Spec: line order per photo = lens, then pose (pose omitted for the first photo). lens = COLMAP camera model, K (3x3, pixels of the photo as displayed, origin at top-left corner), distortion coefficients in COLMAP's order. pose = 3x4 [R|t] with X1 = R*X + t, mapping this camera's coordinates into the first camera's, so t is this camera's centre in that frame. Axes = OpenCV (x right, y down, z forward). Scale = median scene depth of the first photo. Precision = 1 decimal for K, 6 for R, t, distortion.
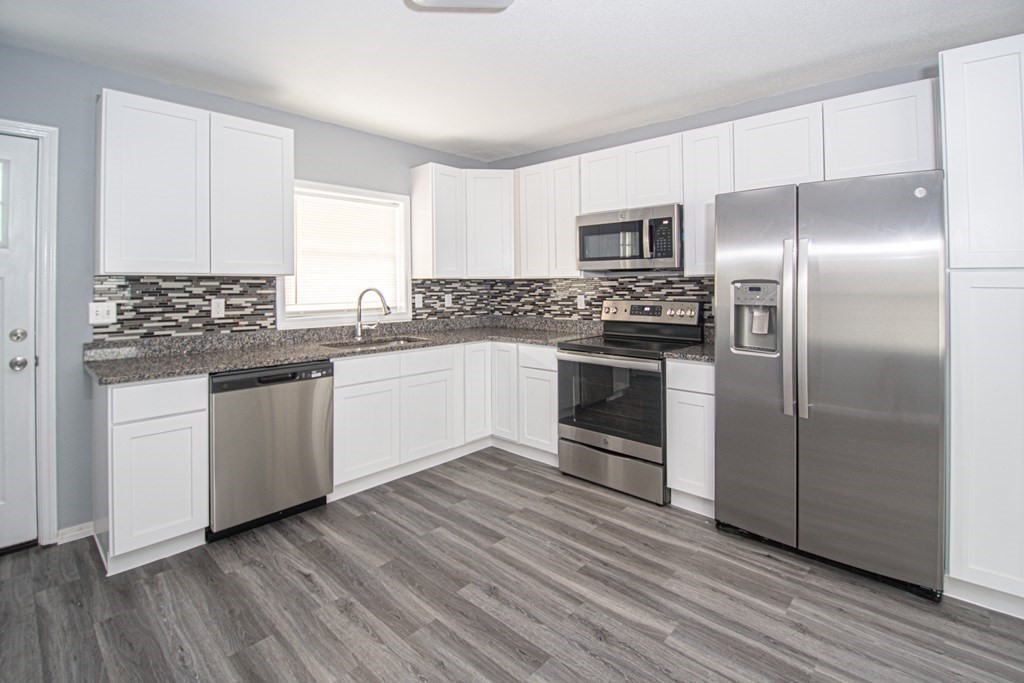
lens RADIAL K [[483.4, 0, 561.7], [0, 483.4, 273.2], [0, 0, 1]] dist [-0.023270, -0.001117]
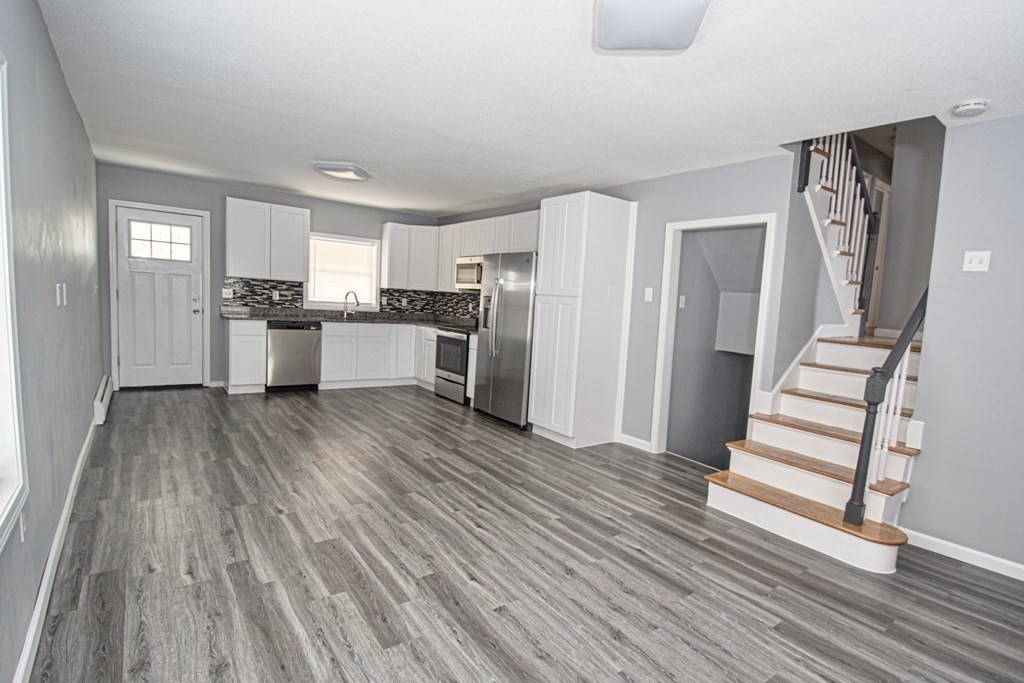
lens RADIAL K [[497.4, 0, 534.3], [0, 497.4, 339.4], [0, 0, 1]] dist [0.001518, 0.000319]
pose [[0.977007, 0.080438, -0.197453, 0.780512], [-0.061772, 0.993174, 0.098946, -0.020047], [0.204065, -0.084474, 0.975306, -0.855546]]
